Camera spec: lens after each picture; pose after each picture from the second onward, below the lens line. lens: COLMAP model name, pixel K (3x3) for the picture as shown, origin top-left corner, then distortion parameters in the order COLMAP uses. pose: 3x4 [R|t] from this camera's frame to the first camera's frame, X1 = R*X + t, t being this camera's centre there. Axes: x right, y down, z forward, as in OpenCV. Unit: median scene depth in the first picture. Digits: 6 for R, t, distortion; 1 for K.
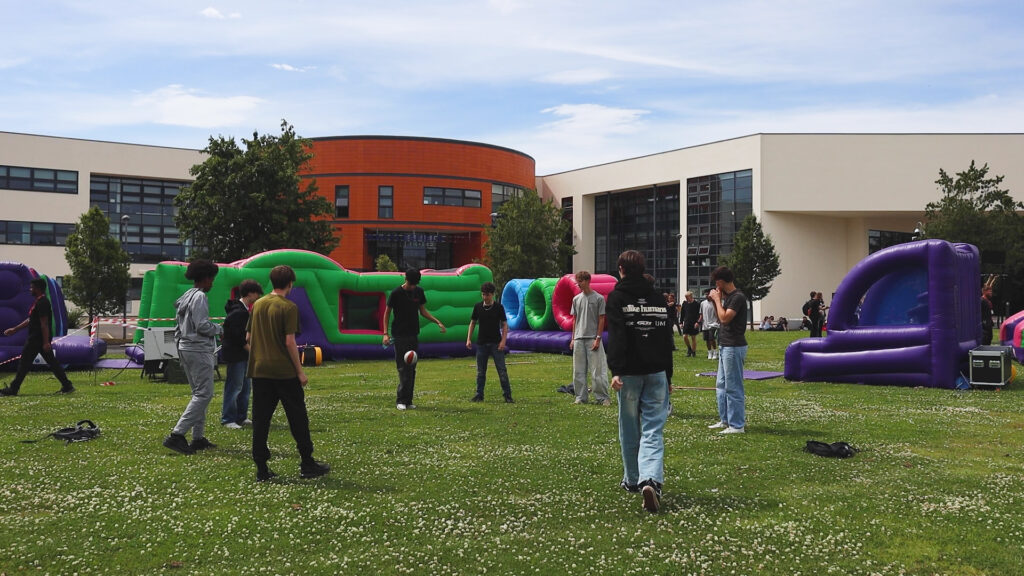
lens RADIAL K [[841.5, 0, 510.5], [0, 841.5, 297.6], [0, 0, 1]] dist [-0.077033, 0.032110]
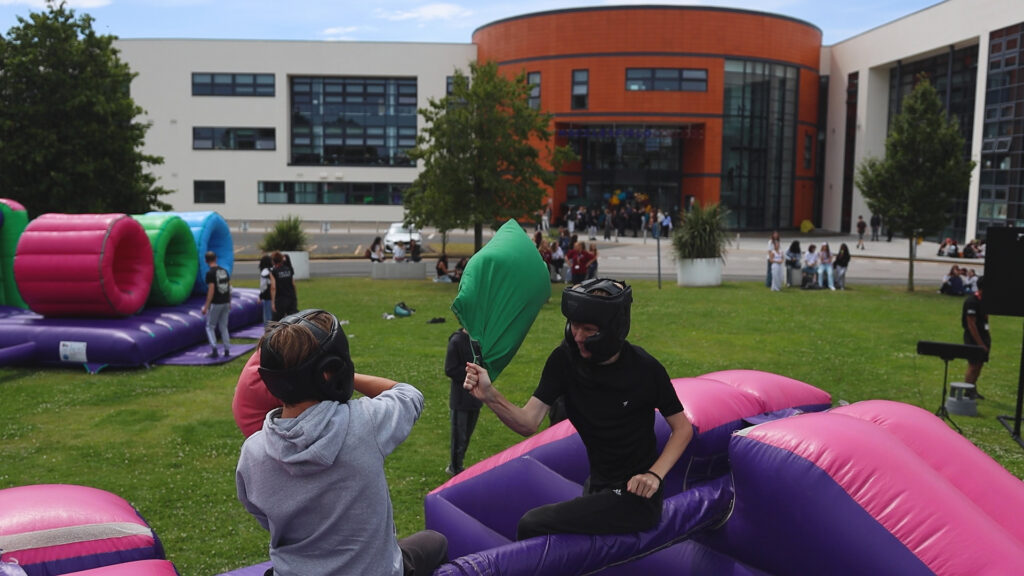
lens RADIAL K [[841.5, 0, 504.5], [0, 841.5, 280.5], [0, 0, 1]] dist [-0.077033, 0.032110]
pose [[0.857041, 0.064235, -0.511228, 0.222117], [-0.010789, 0.994218, 0.106835, -0.015459], [0.515135, -0.086046, 0.852779, 0.252925]]
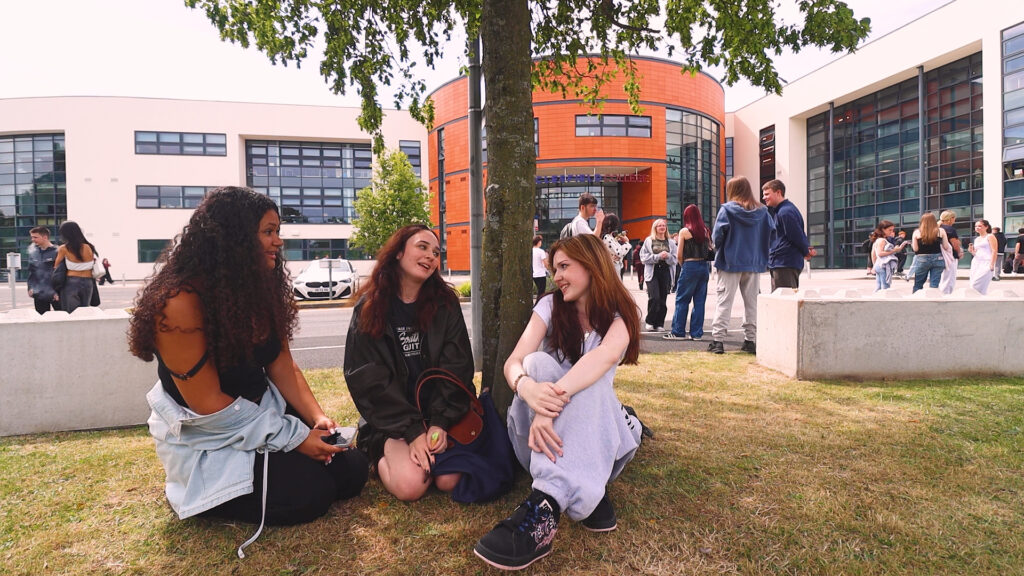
lens RADIAL K [[476.3, 0, 513.3], [0, 476.3, 282.4], [0, 0, 1]] dist [-0.002062, -0.000626]
pose [[0.924081, -0.006785, -0.382137, 0.017515], [0.020930, 0.999240, 0.032871, 0.015145], [0.381623, -0.038374, 0.923521, 0.555450]]
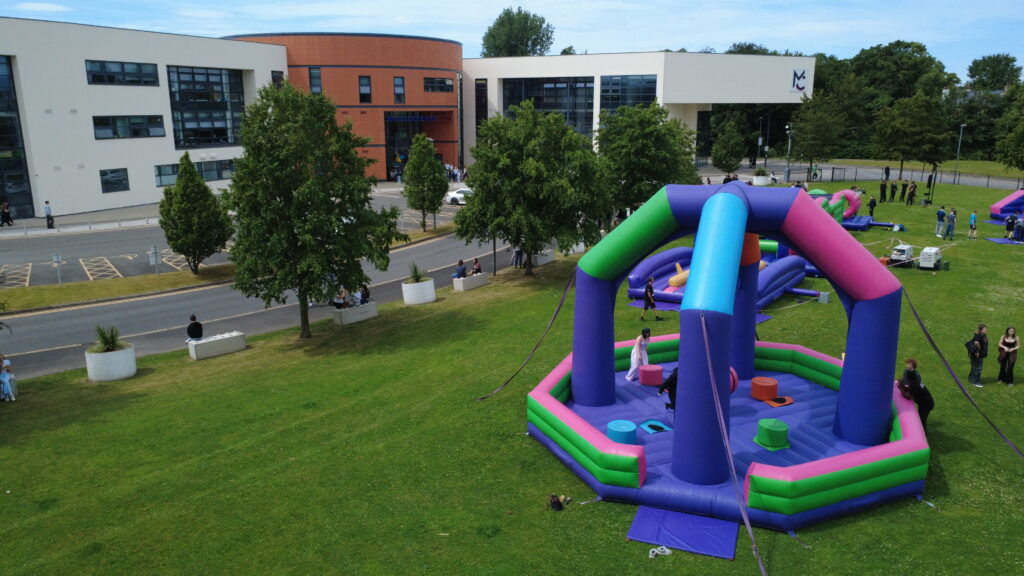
lens RADIAL K [[729.1, 0, 513.3], [0, 729.1, 283.1], [0, 0, 1]] dist [-0.005023, -0.004716]
pose [[0.863298, -0.125885, 0.488742, -0.583027], [0.009574, 0.972304, 0.233525, -0.087482], [-0.504603, -0.196923, 0.840593, -0.065249]]
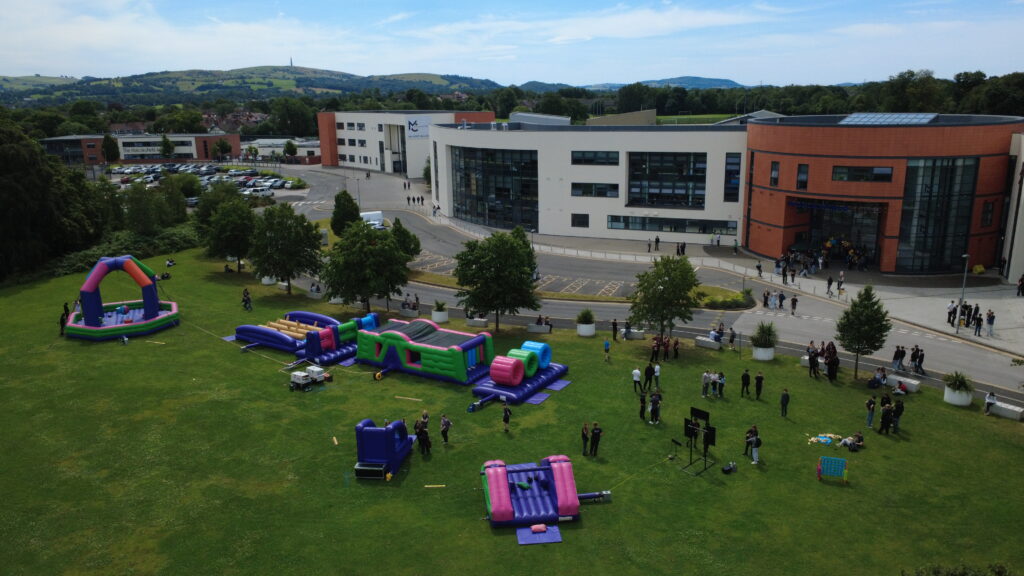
lens RADIAL K [[729.1, 0, 513.9], [0, 729.1, 288.4], [0, 0, 1]] dist [-0.005023, -0.004716]
pose [[0.525900, 0.199127, -0.826908, 0.573846], [0.021361, 0.968810, 0.246883, -0.235479], [0.850278, -0.147499, 0.505244, 0.051290]]
